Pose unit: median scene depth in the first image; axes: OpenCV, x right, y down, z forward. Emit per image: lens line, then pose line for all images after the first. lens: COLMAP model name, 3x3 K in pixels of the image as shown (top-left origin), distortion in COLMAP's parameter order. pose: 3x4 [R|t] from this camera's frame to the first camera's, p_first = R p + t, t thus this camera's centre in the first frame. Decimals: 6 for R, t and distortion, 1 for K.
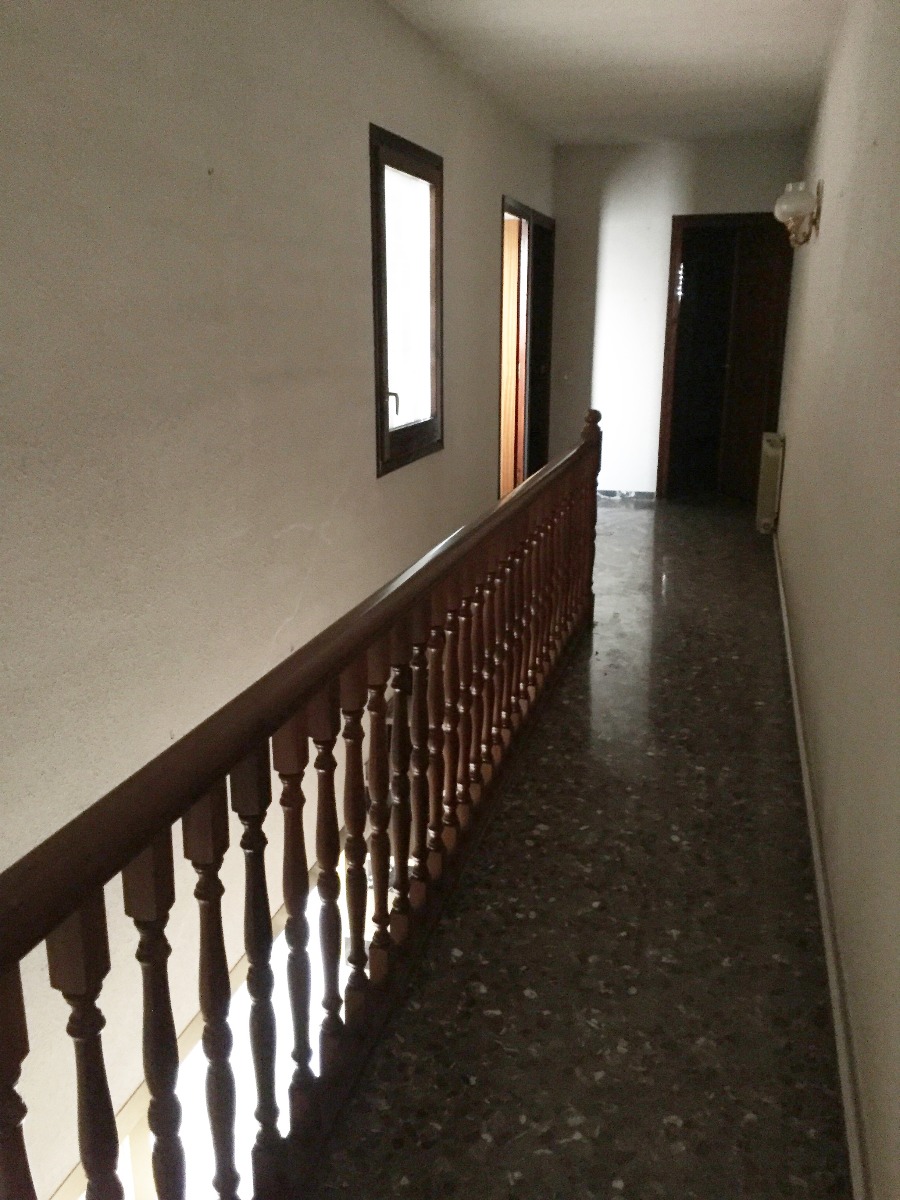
lens RADIAL K [[1024.1, 0, 452.8], [0, 1024.1, 574.7], [0, 0, 1]] dist [0.047419, 0.002398]
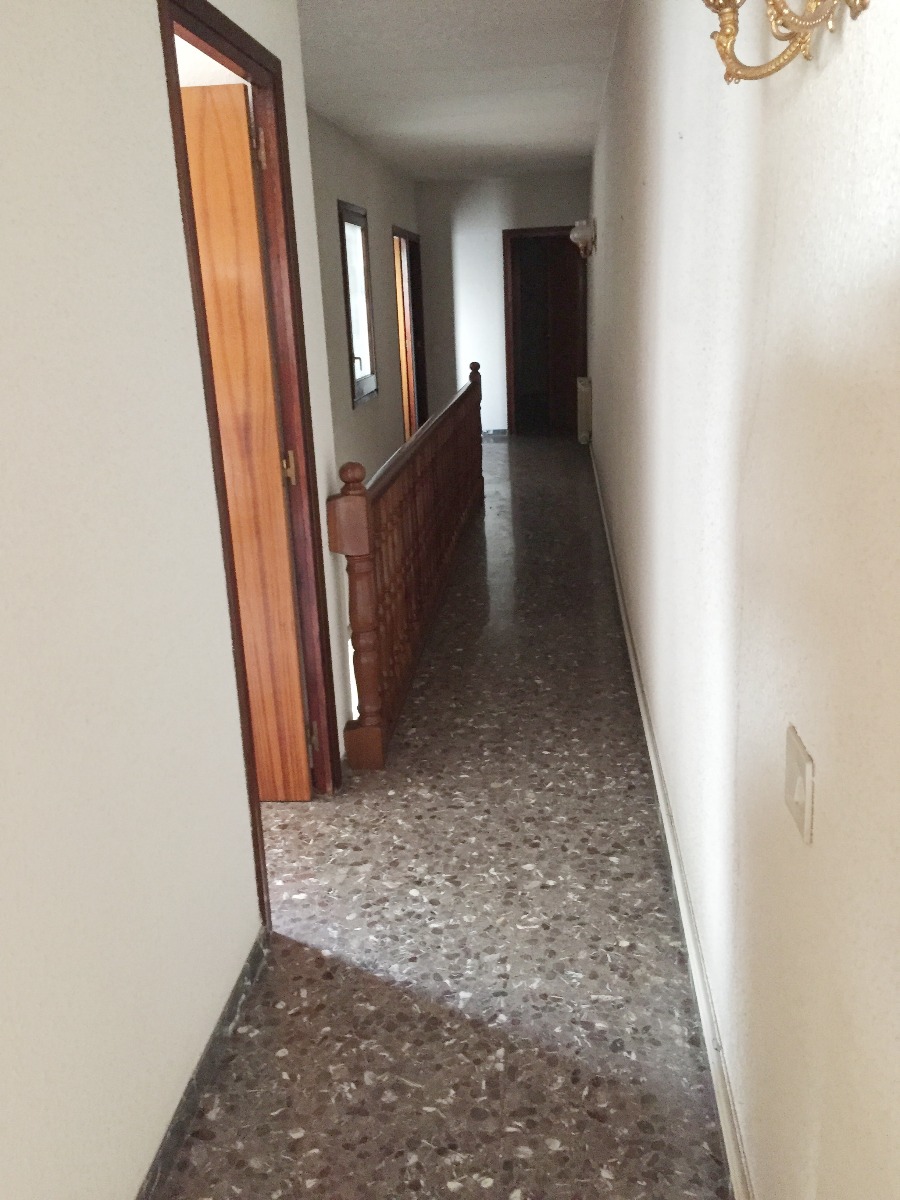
lens RADIAL K [[1016.6, 0, 450.0], [0, 1016.6, 600.0], [0, 0, 1]] dist [-0.001512, 0.000702]
pose [[0.984836, -0.094131, 0.145732, -0.129924], [0.088716, 0.995118, 0.043237, 0.106891], [-0.149091, -0.029653, 0.988379, -0.454244]]
